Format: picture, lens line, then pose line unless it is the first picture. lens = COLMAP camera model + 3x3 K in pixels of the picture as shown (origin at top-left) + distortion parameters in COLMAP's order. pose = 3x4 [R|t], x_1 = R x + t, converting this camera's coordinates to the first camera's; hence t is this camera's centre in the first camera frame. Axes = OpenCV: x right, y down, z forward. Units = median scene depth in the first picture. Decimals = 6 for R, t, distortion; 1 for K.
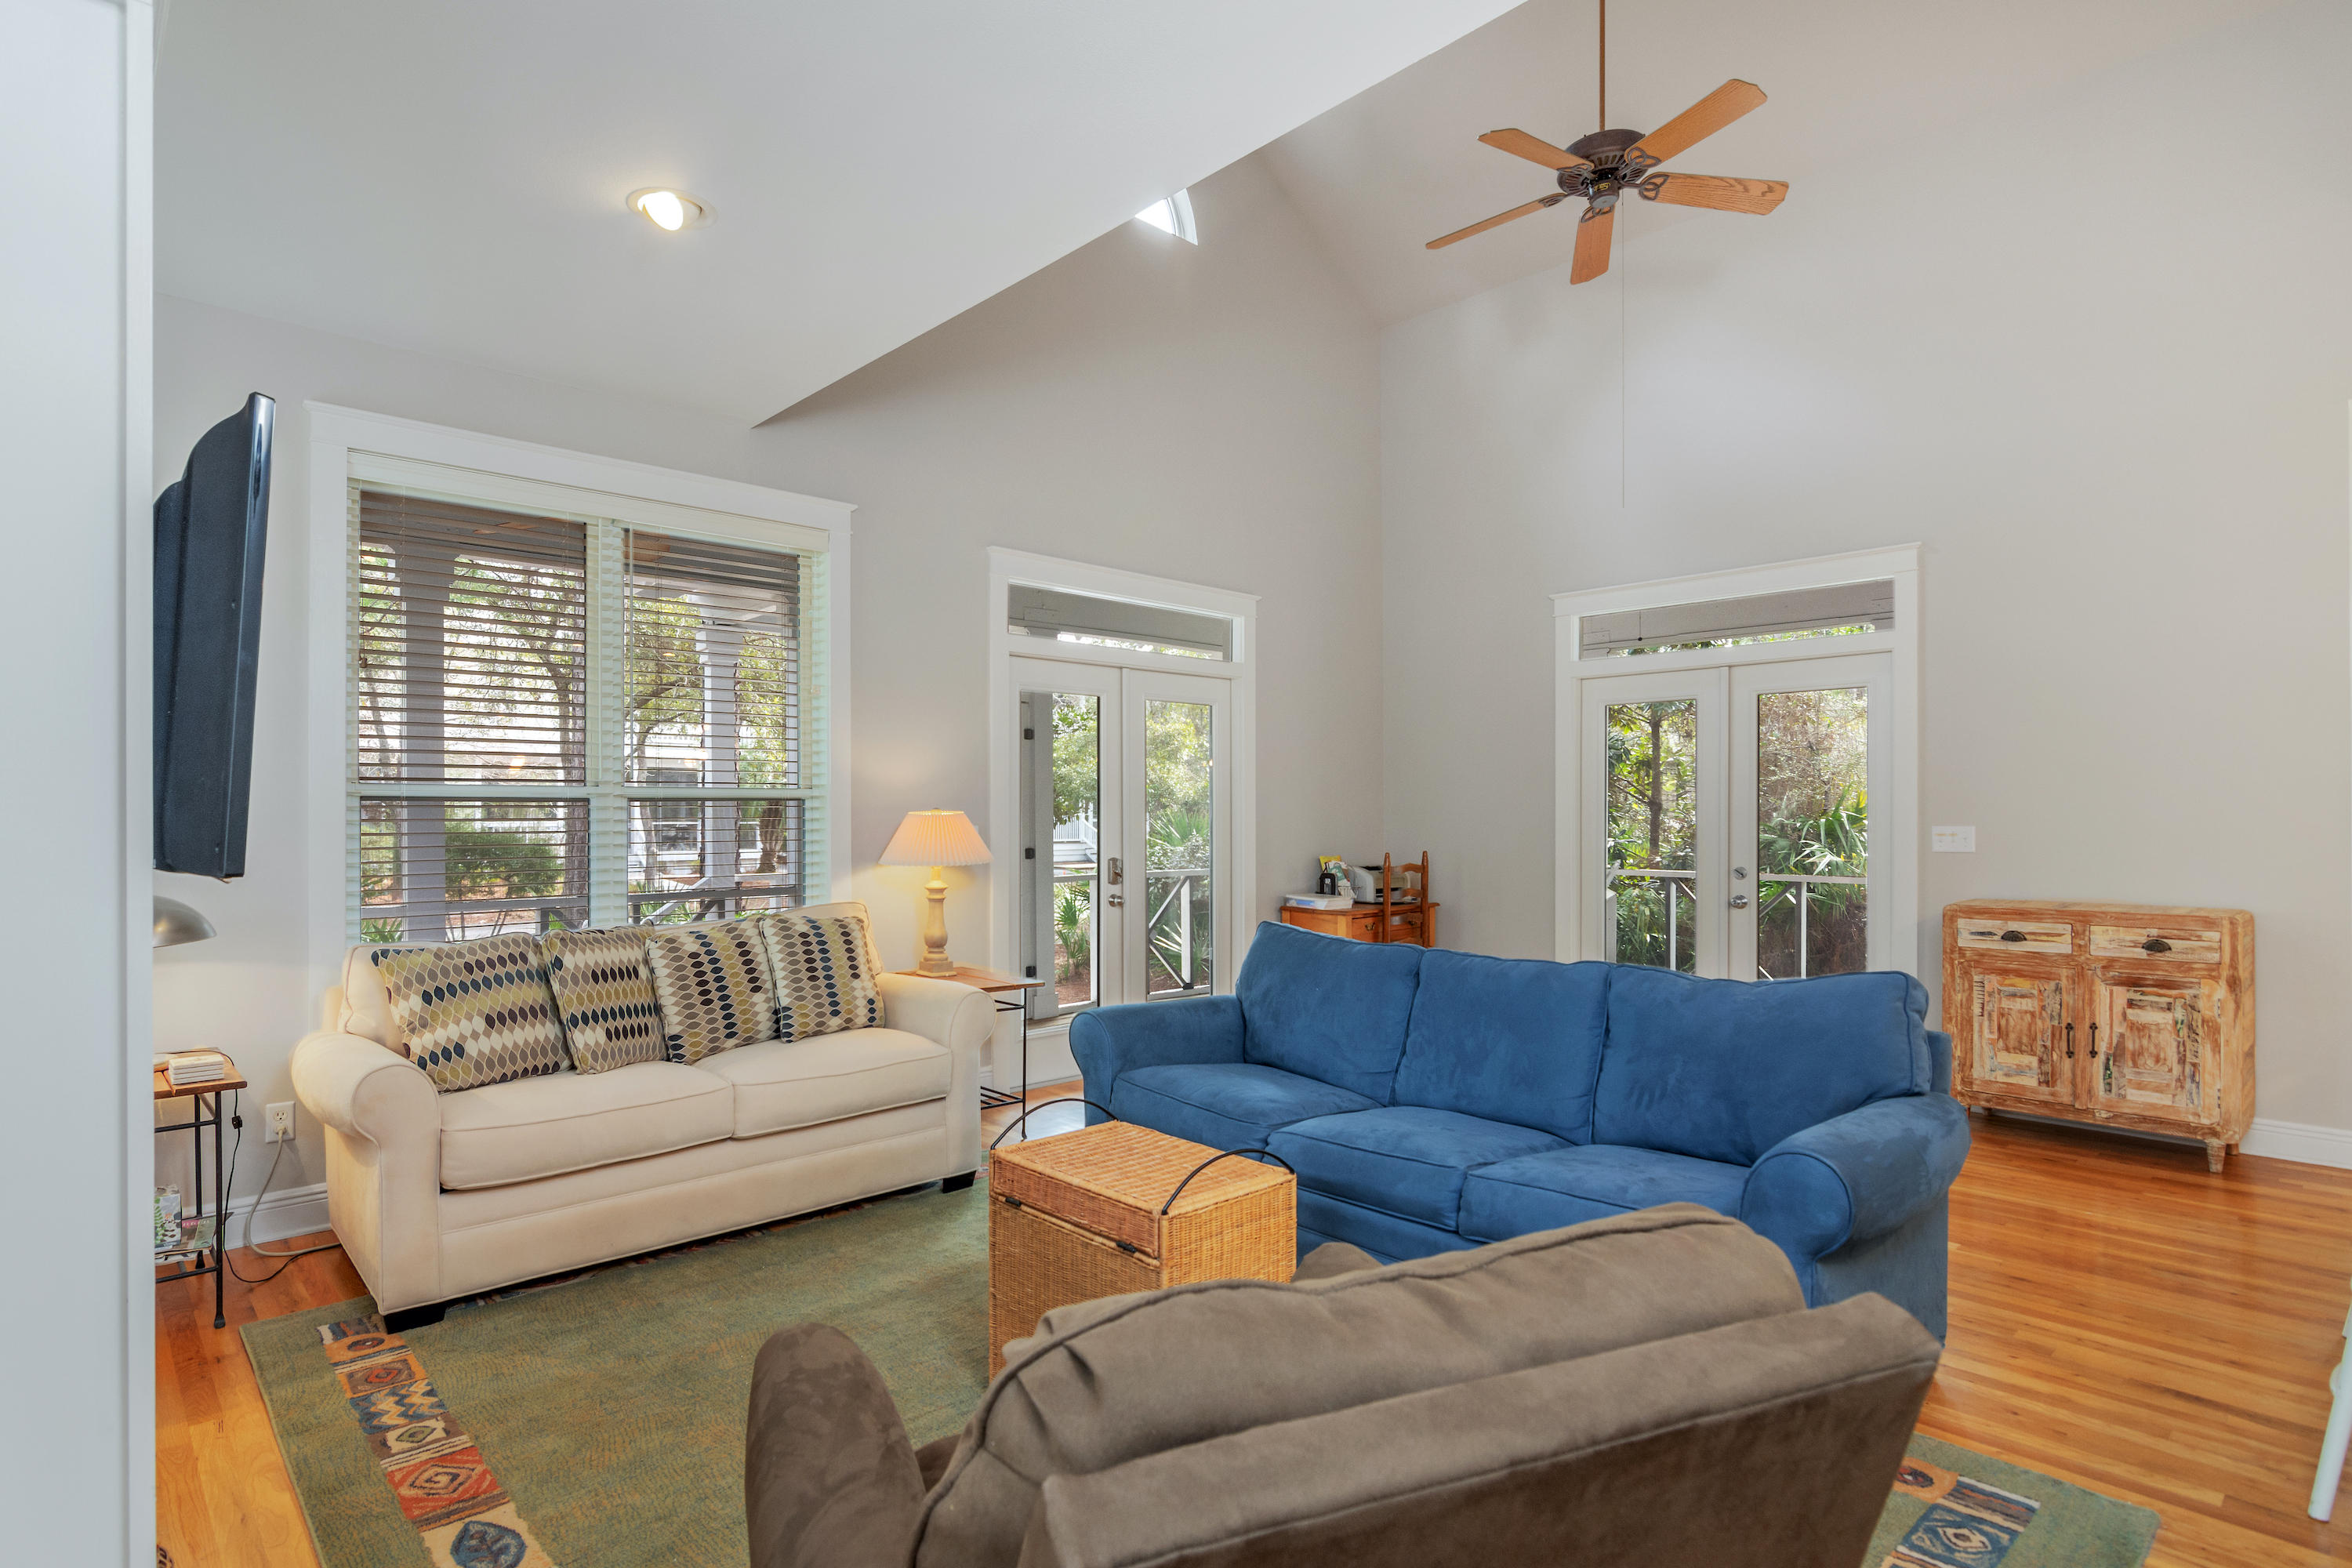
lens RADIAL K [[1207.0, 0, 1177.7], [0, 1207.0, 802.0], [0, 0, 1]] dist [-0.000175, -0.000013]
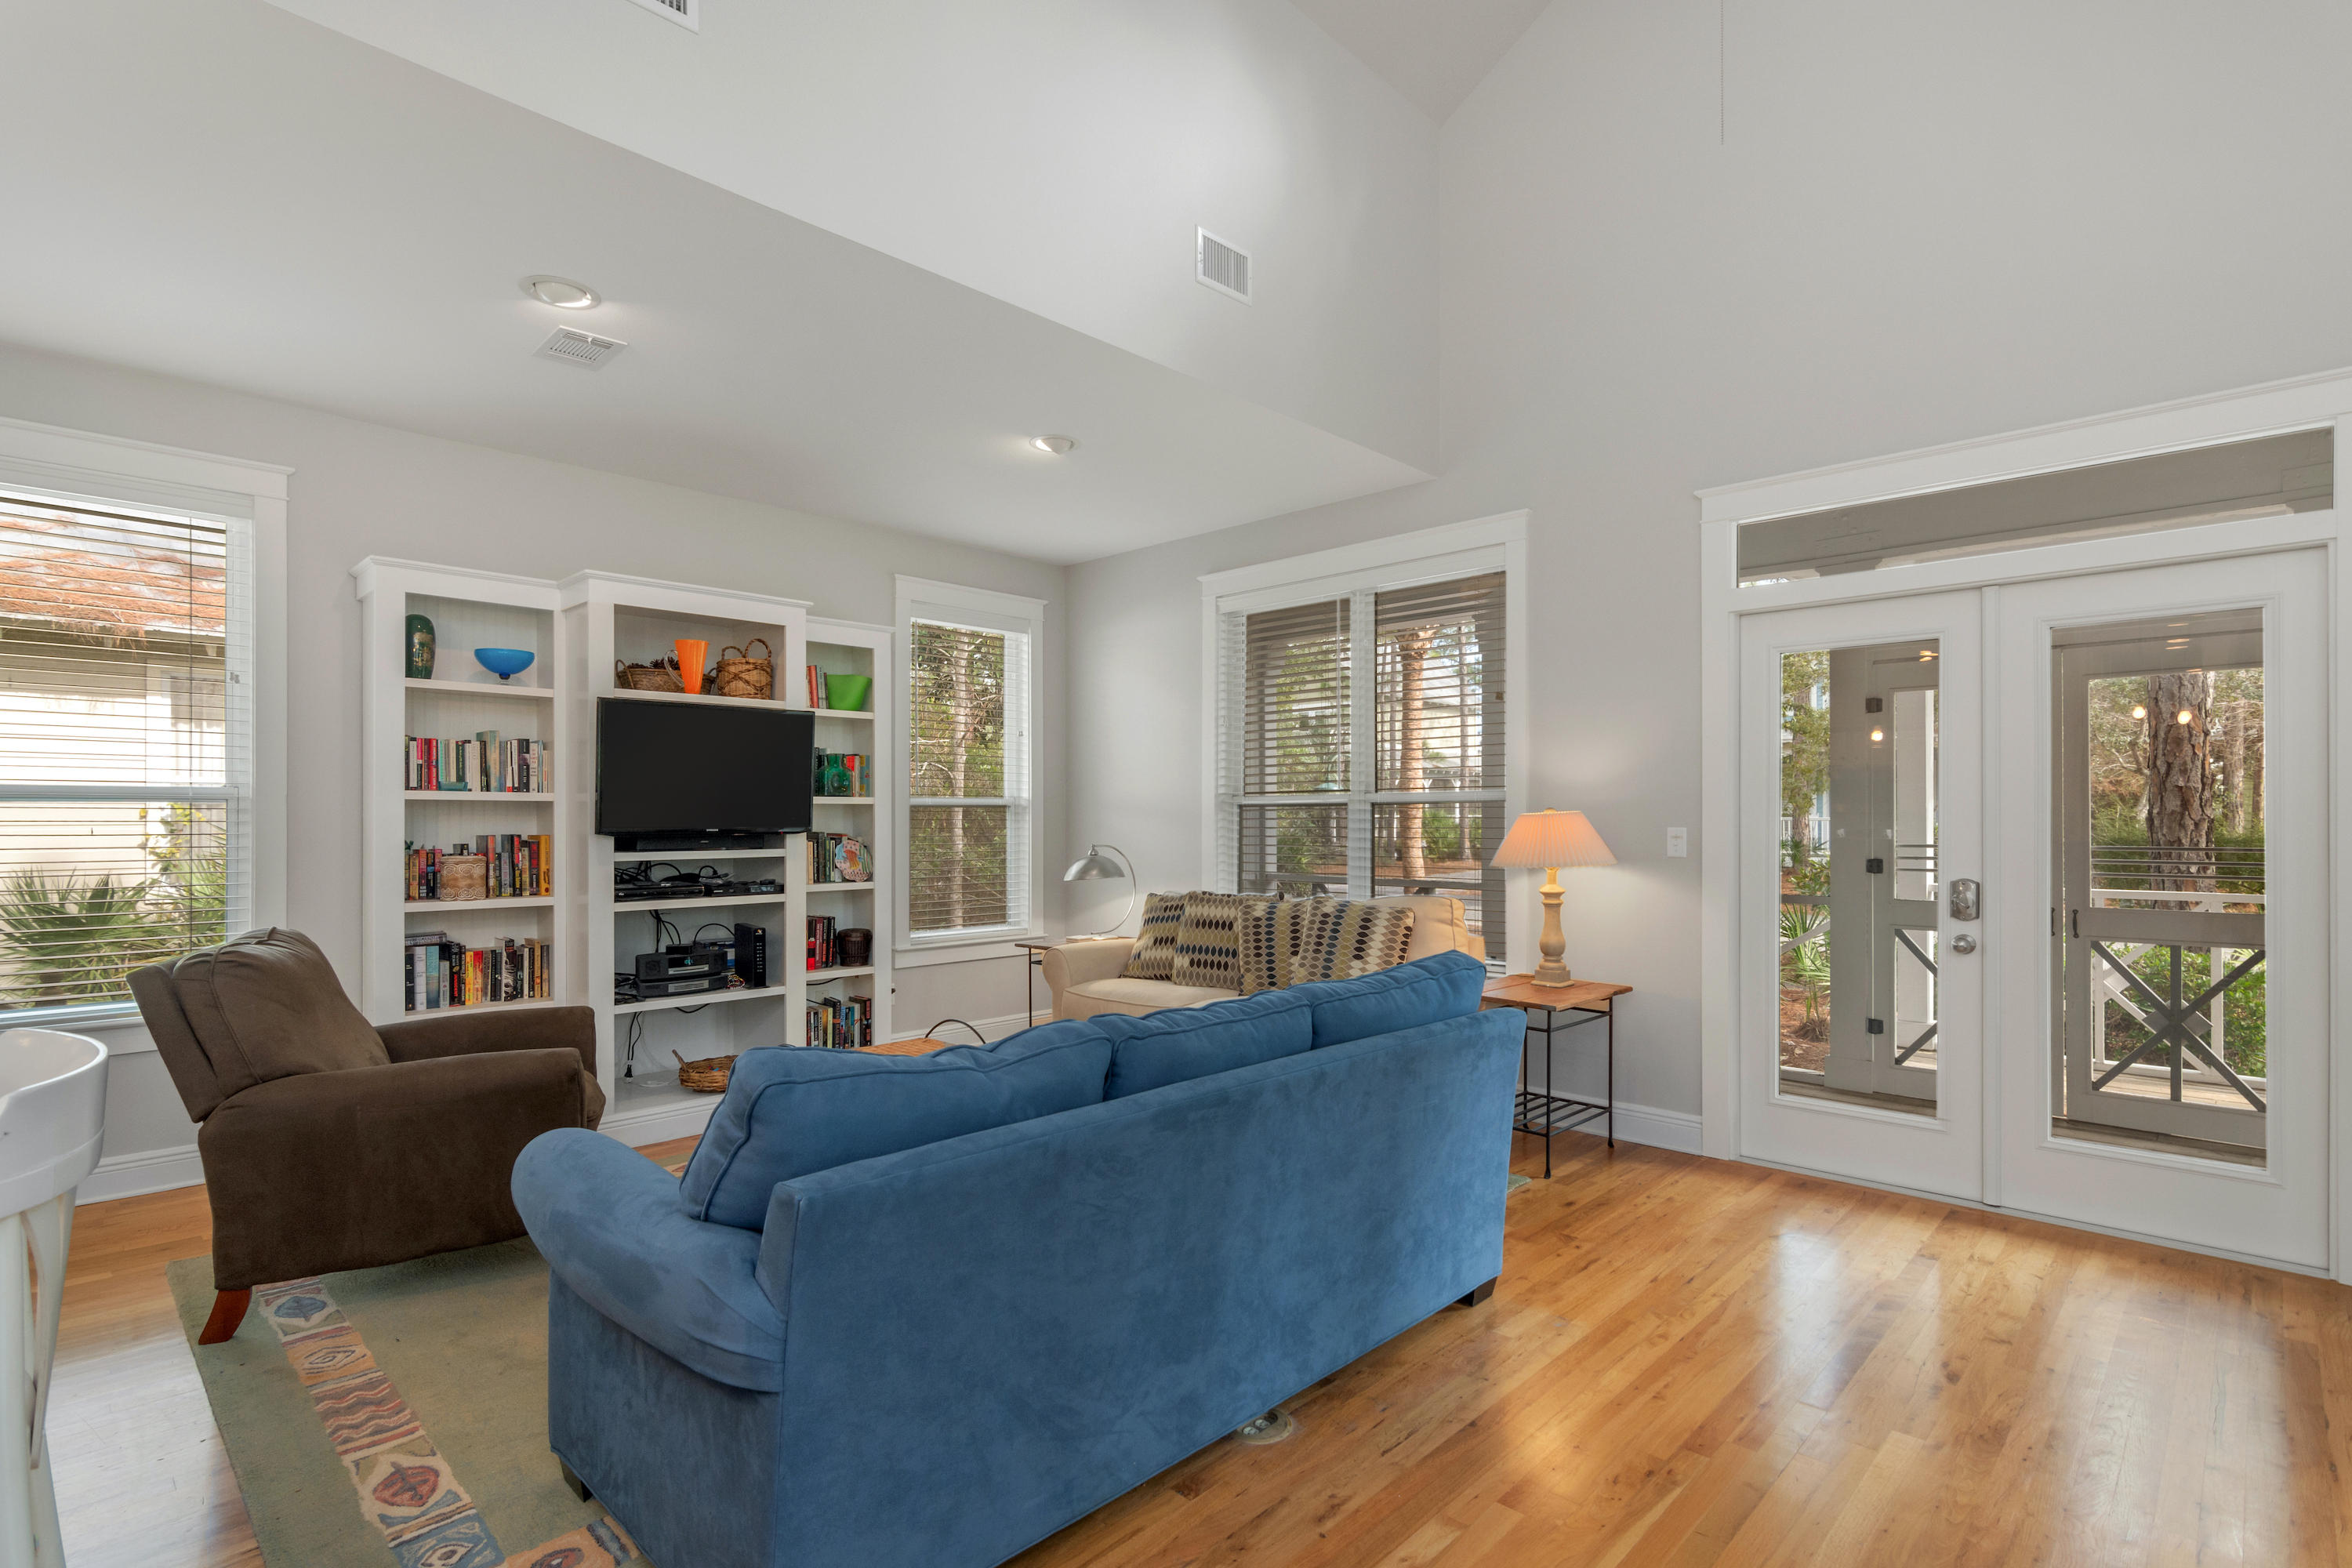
lens RADIAL K [[1132.2, 0, 1150.6], [0, 1132.2, 797.8], [0, 0, 1]] dist [0.004579, 0.000300]
pose [[0.030197, -0.013296, -0.999456, 0.764329], [0.013289, 0.999828, -0.012900, 0.004509], [0.999456, -0.012892, 0.030368, 0.740019]]
